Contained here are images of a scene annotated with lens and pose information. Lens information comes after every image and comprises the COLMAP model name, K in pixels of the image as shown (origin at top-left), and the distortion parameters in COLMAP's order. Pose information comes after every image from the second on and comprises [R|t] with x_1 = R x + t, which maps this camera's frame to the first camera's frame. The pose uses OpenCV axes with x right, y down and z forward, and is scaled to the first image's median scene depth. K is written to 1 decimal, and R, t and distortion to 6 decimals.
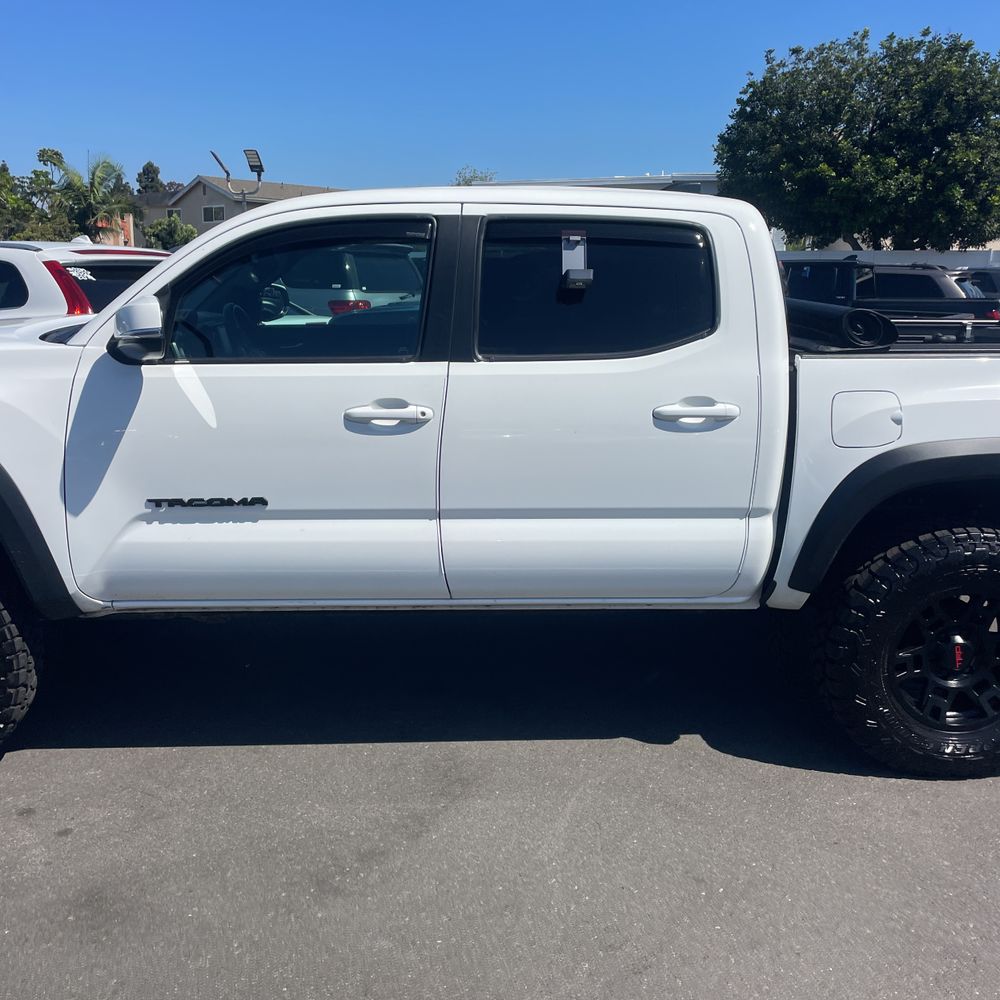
lens RADIAL K [[1005.6, 0, 483.7], [0, 1005.6, 480.7], [0, 0, 1]] dist [0.096305, -0.131364]
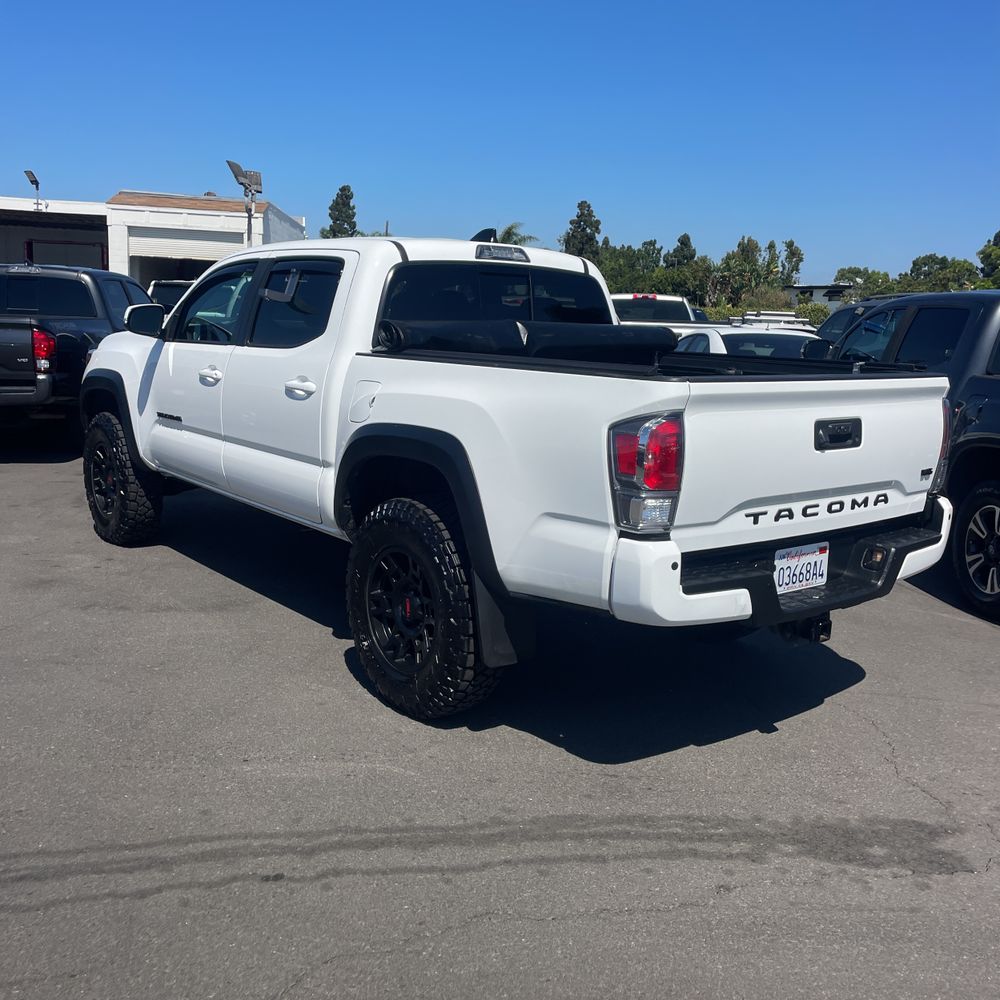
lens RADIAL K [[1005.6, 0, 483.7], [0, 1005.6, 480.7], [0, 0, 1]] dist [0.096305, -0.131364]
pose [[0.578802, 0.137547, -0.803784, 1.434423], [-0.193834, 0.980628, 0.028230, -0.025261], [0.792096, 0.139461, 0.594251, 0.341761]]
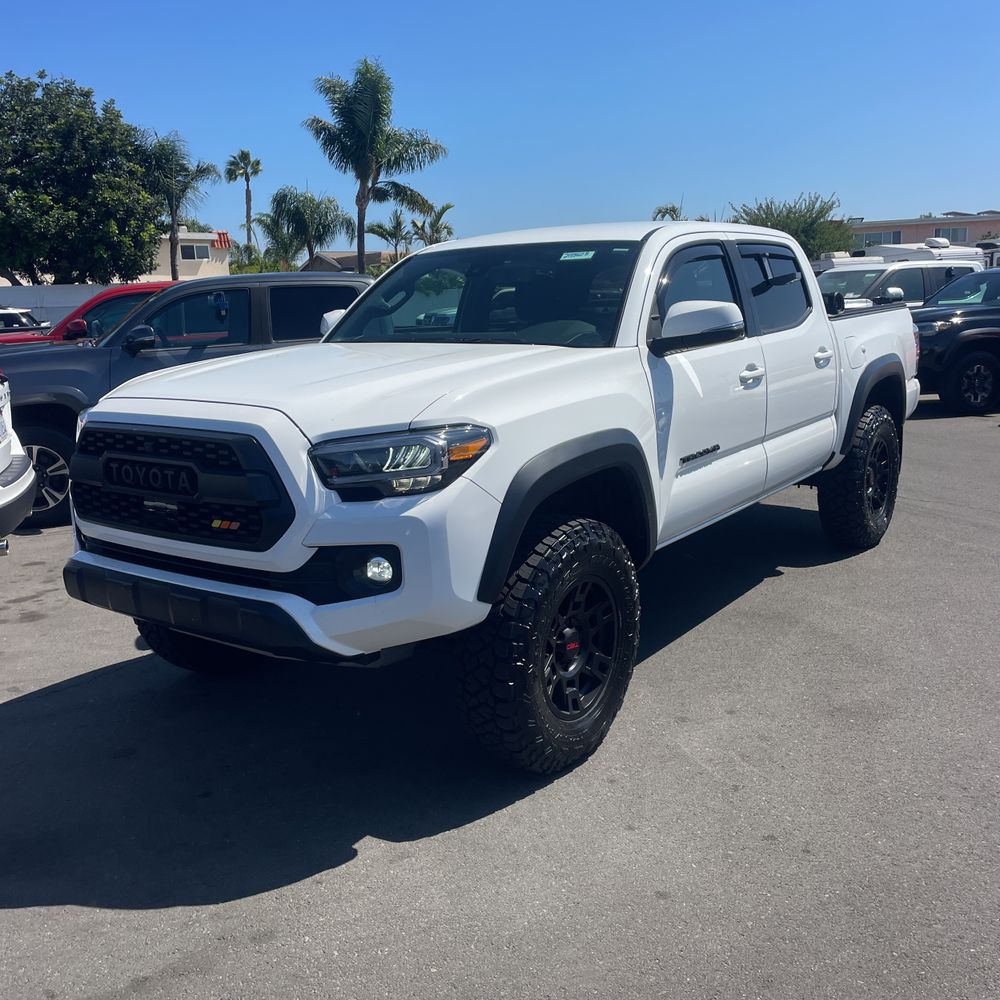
lens RADIAL K [[1002.2, 0, 501.5], [0, 1002.2, 480.4], [0, 0, 1]] dist [0.098713, -0.130742]
pose [[0.633293, -0.181408, 0.752350, -1.332507], [0.206304, 0.976534, 0.061806, -0.074355], [-0.745908, 0.116071, 0.655857, 0.299195]]
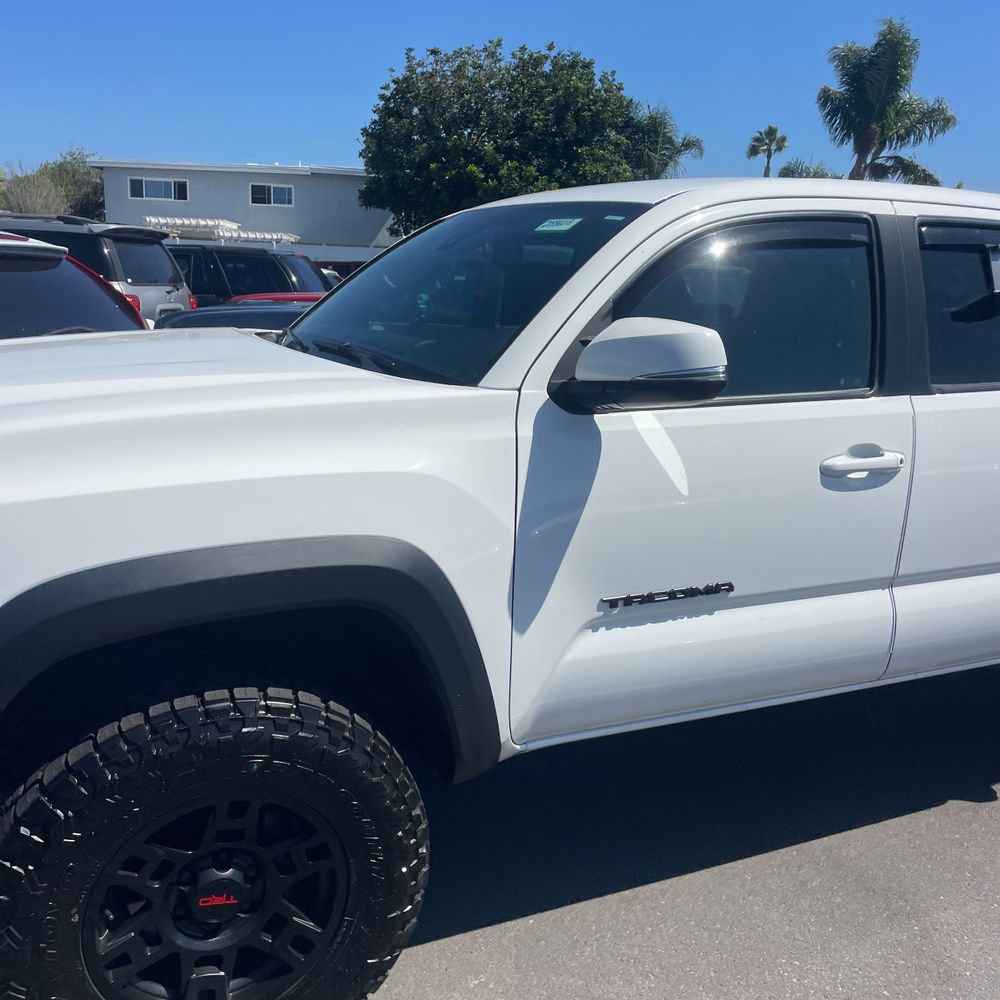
lens RADIAL K [[1007.5, 0, 488.7], [0, 1007.5, 500.3], [0, 0, 1]] dist [0.097950, -0.135928]
pose [[0.925302, -0.062316, 0.374077, -0.614205], [0.053125, 0.997980, 0.034840, -0.074277], [-0.375492, -0.012364, 0.926743, 0.333236]]
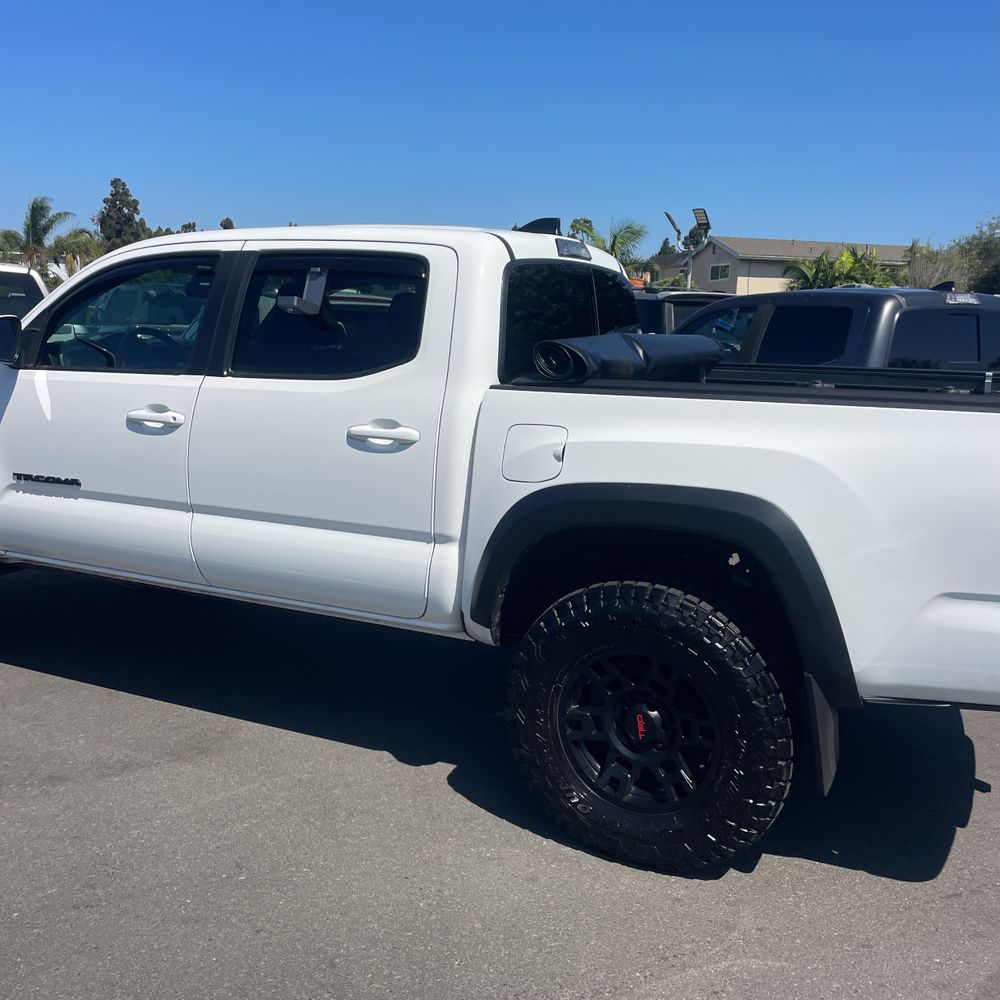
lens RADIAL K [[1005.6, 0, 483.7], [0, 1005.6, 480.7], [0, 0, 1]] dist [0.096305, -0.131364]
pose [[0.872229, 0.085412, -0.481582, 0.746987], [-0.111609, 0.993413, -0.025956, -0.004345], [0.476192, 0.076389, 0.876017, 0.136346]]
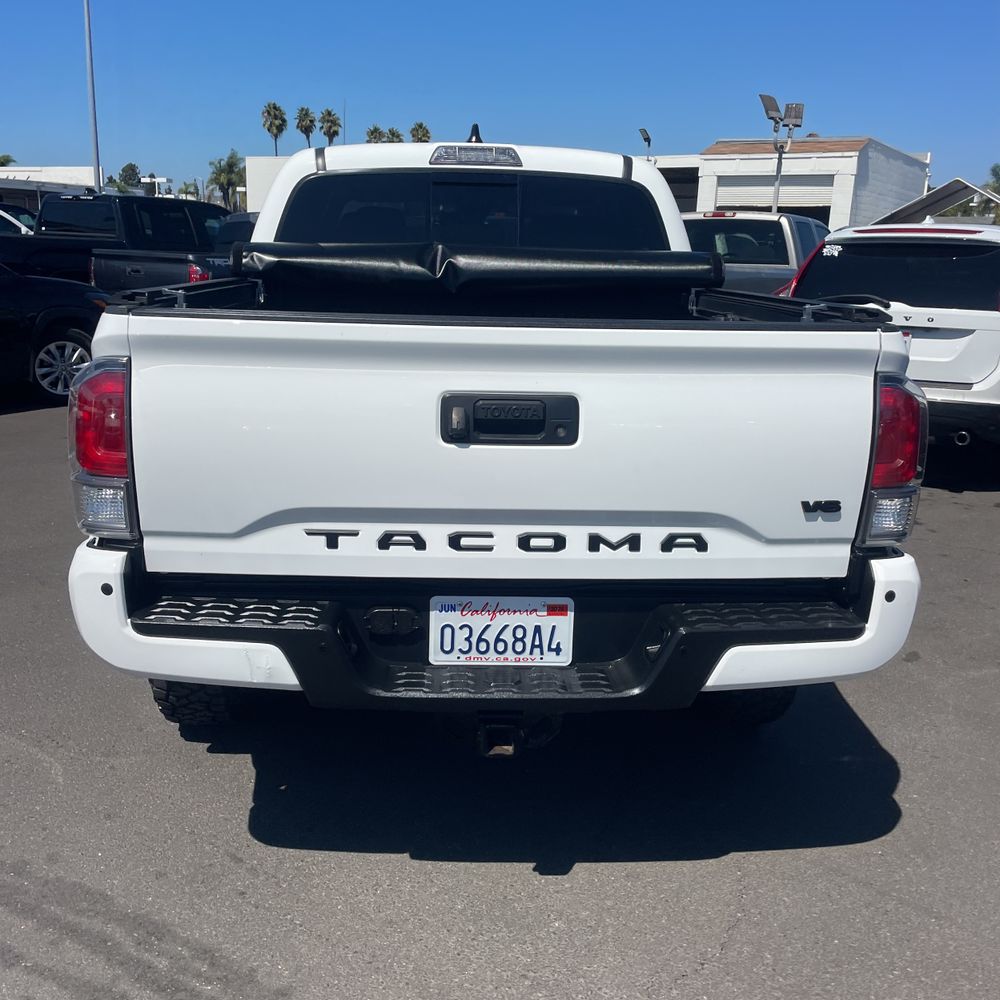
lens RADIAL K [[1005.6, 0, 483.7], [0, 1005.6, 480.7], [0, 0, 1]] dist [0.096305, -0.131364]
pose [[-0.001186, 0.210050, -0.977690, 1.406249], [-0.229843, 0.951458, 0.204693, -0.197774], [0.973227, 0.224958, 0.047150, 1.197658]]
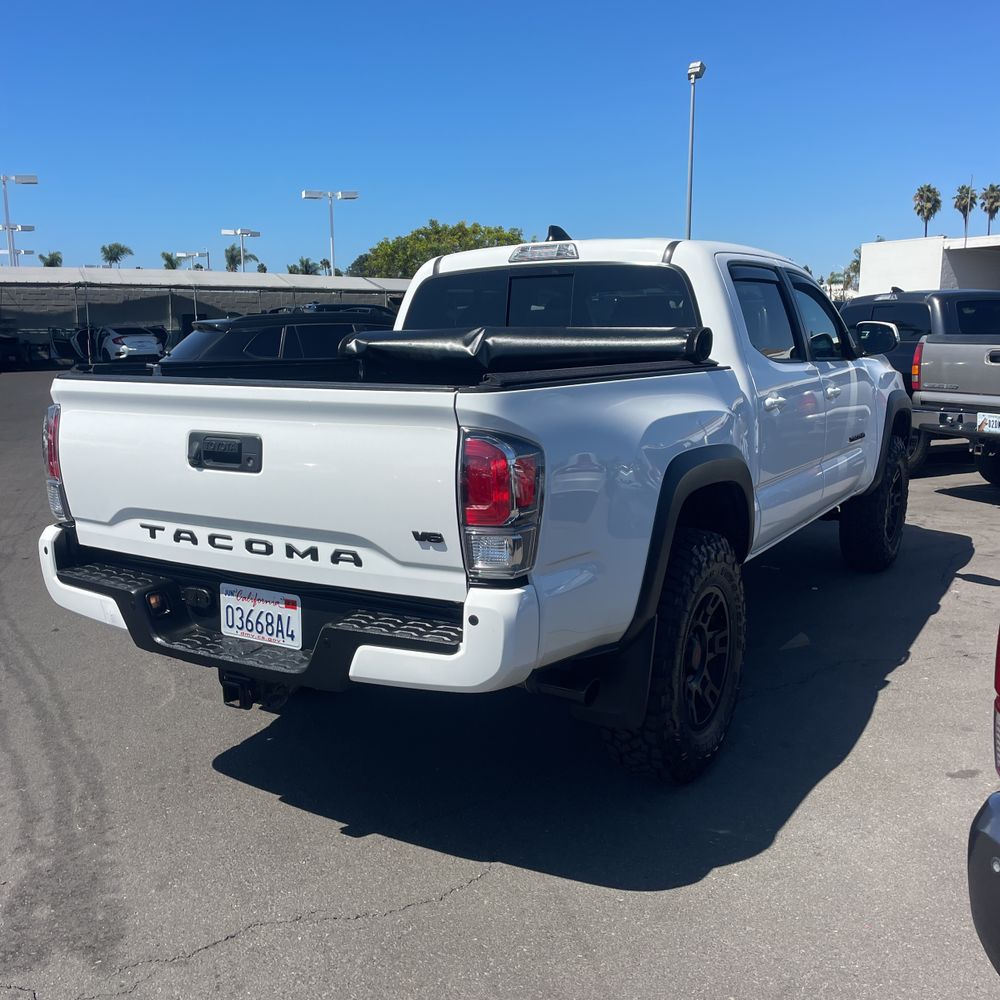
lens RADIAL K [[1004.8, 0, 512.5], [0, 1004.8, 487.5], [0, 0, 1]] dist [0.095940, -0.136587]
pose [[-0.555070, 0.117639, -0.823443, 1.366588], [-0.171440, 0.952515, 0.251643, -0.335597], [0.813945, 0.280850, -0.508544, 1.859001]]
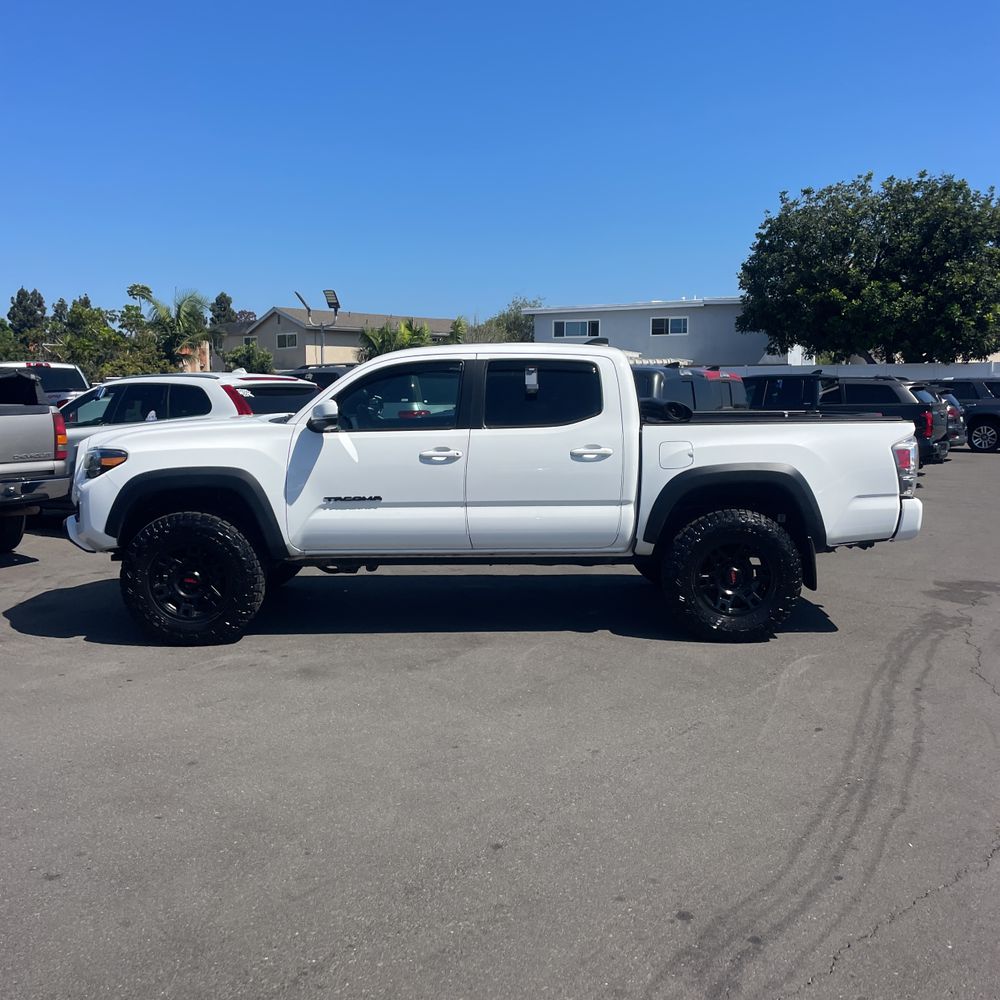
lens RADIAL K [[999.7, 0, 504.7], [0, 999.7, 470.8], [0, 0, 1]] dist [0.112829, -0.210329]
pose [[0.999277, -0.013144, -0.035664, 0.099435], [0.008716, 0.992540, -0.121607, 0.197814], [0.036997, 0.121209, 0.991937, -0.930163]]
